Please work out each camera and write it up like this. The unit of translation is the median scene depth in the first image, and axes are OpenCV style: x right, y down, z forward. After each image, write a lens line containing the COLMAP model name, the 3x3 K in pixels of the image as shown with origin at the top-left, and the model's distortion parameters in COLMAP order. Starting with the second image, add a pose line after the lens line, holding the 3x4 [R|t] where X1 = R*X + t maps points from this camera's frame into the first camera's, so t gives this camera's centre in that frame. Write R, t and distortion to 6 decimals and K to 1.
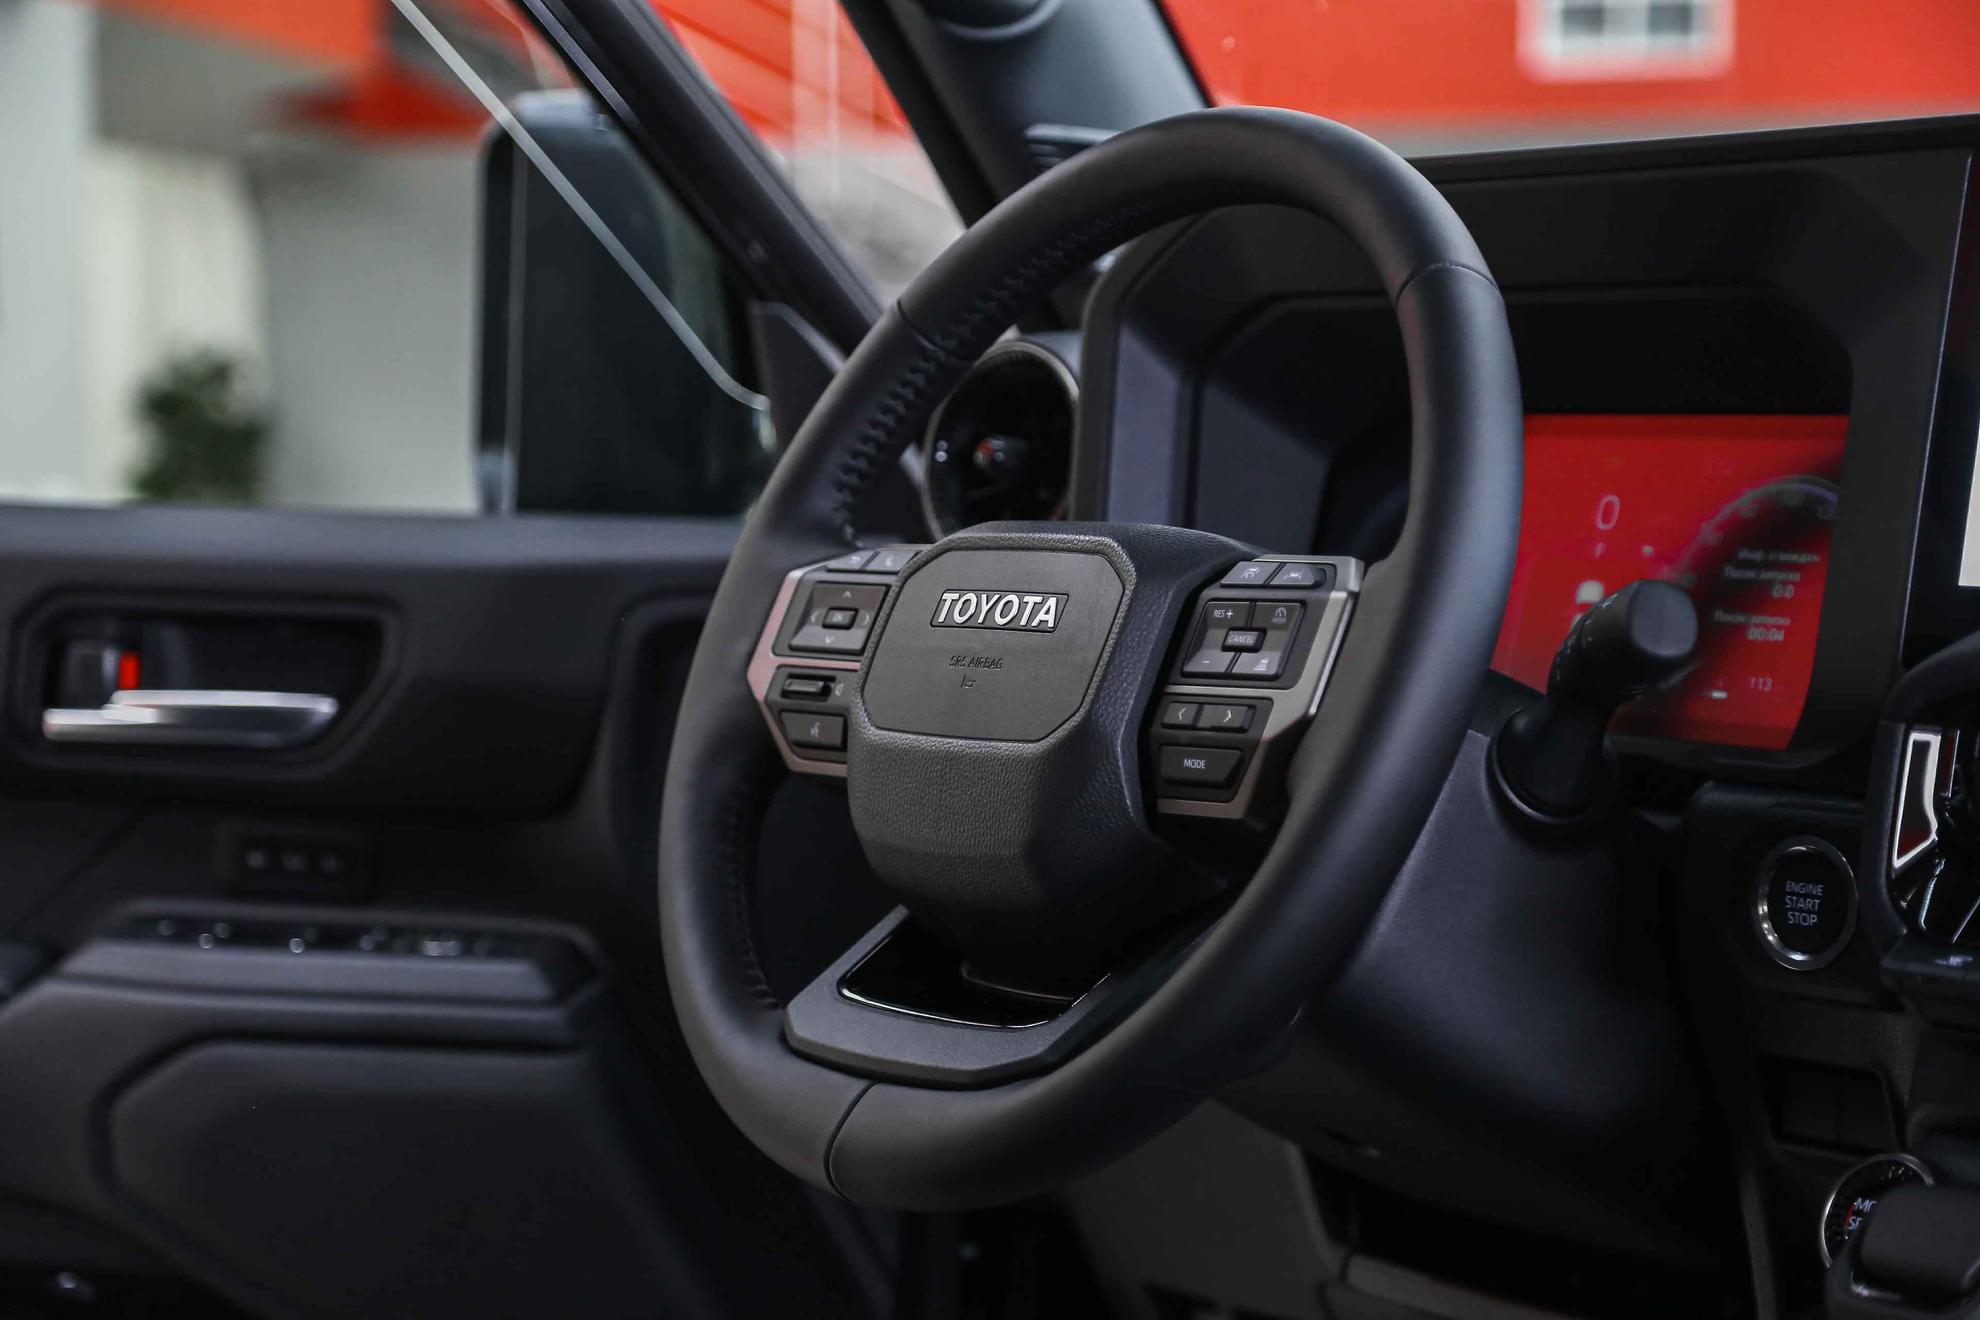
lens RADIAL K [[4164.0, 0, 990.0], [0, 4164.0, 660.0], [0, 0, 1]] dist [0.010790, 3.726977]
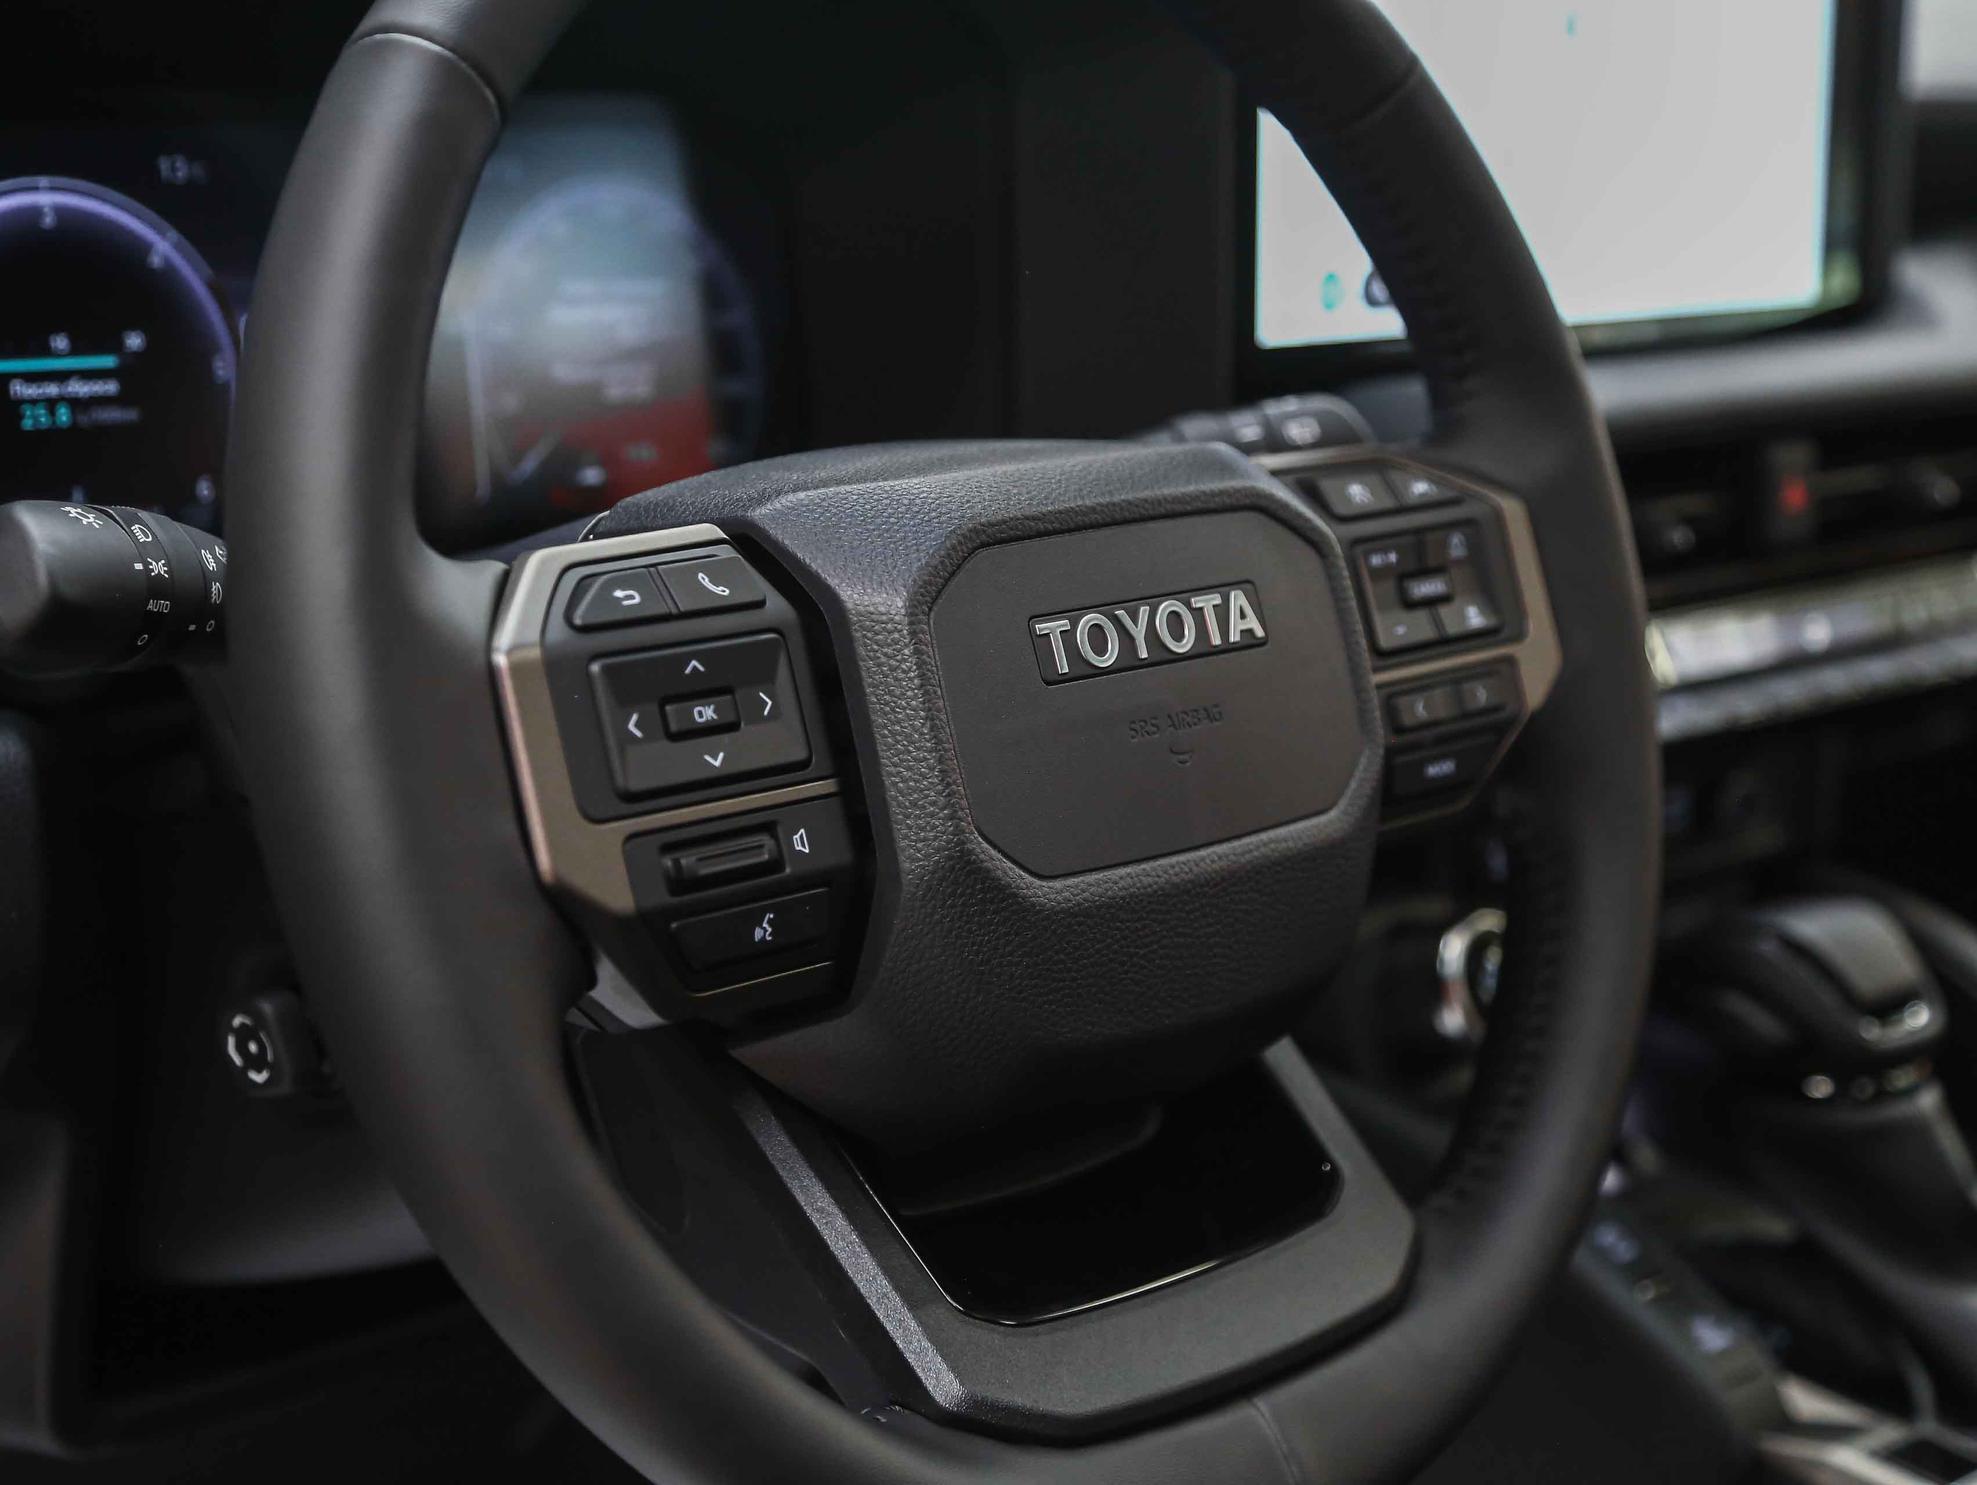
lens RADIAL K [[3340.1, 0, 988.5], [0, 3340.1, 742.5], [0, 0, 1]] dist [0.101995, 0.016327]
pose [[-0.127788, -0.300435, 0.945203, -0.445704], [-0.050086, 0.953755, 0.296382, -0.134878], [-0.990536, -0.009468, -0.136926, 1.034659]]
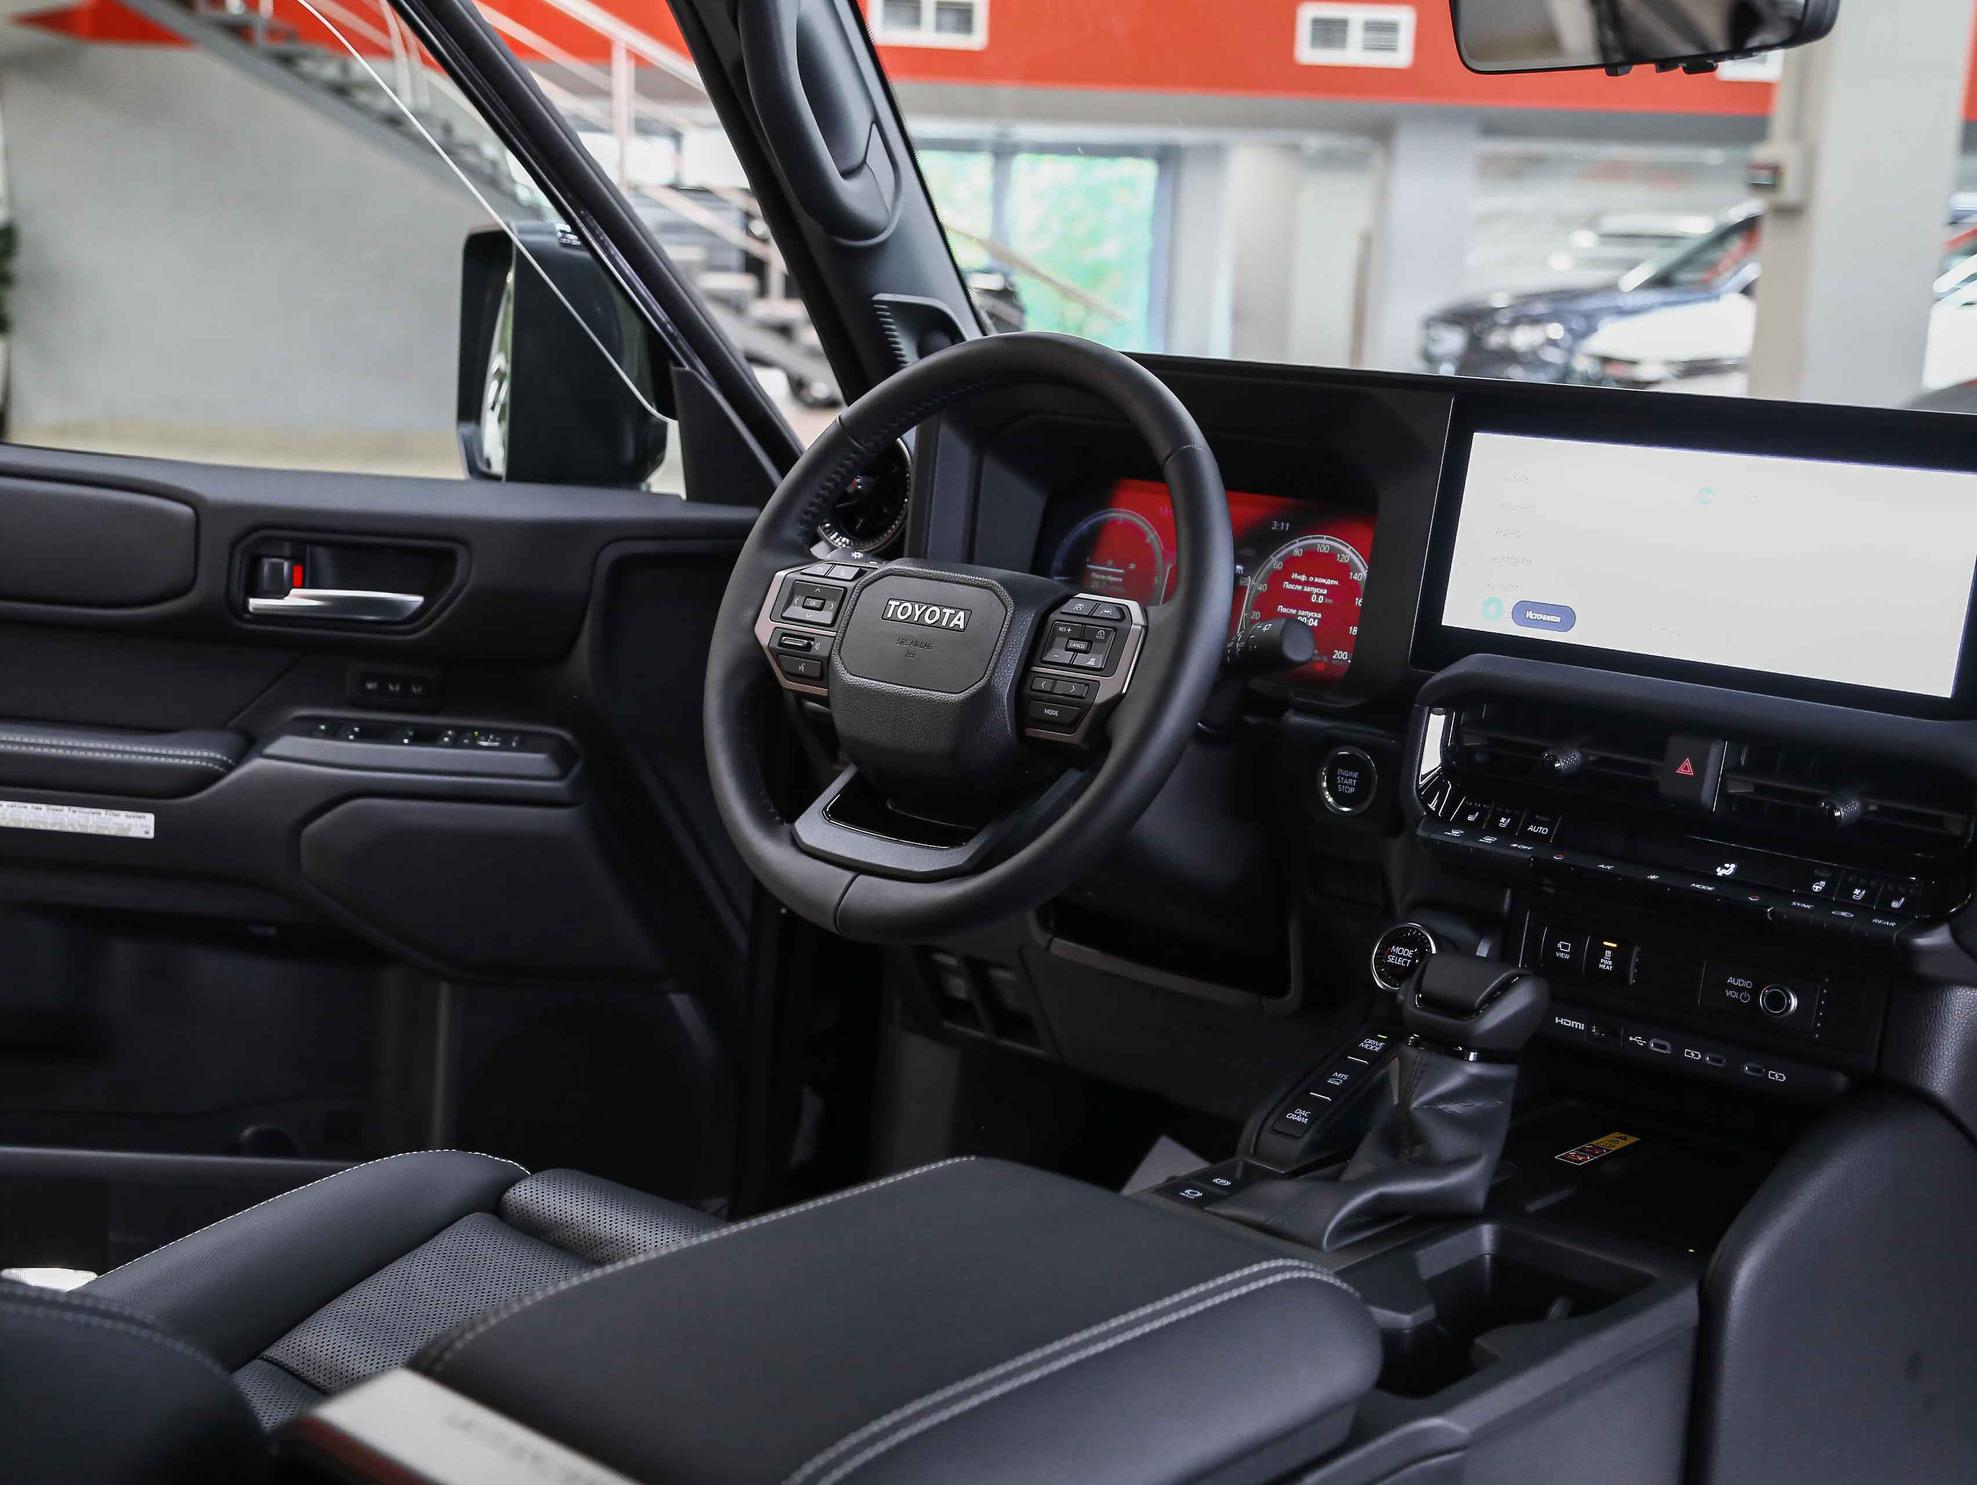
lens RADIAL K [[2642.4, 0, 988.5], [0, 2642.4, 742.5], [0, 0, 1]] dist [0.053050, 0.038876]
pose [[0.980829, 0.008294, 0.194694, -0.185439], [-0.033207, 0.991595, 0.125049, -0.096539], [-0.192020, -0.129117, 0.972860, -0.128853]]
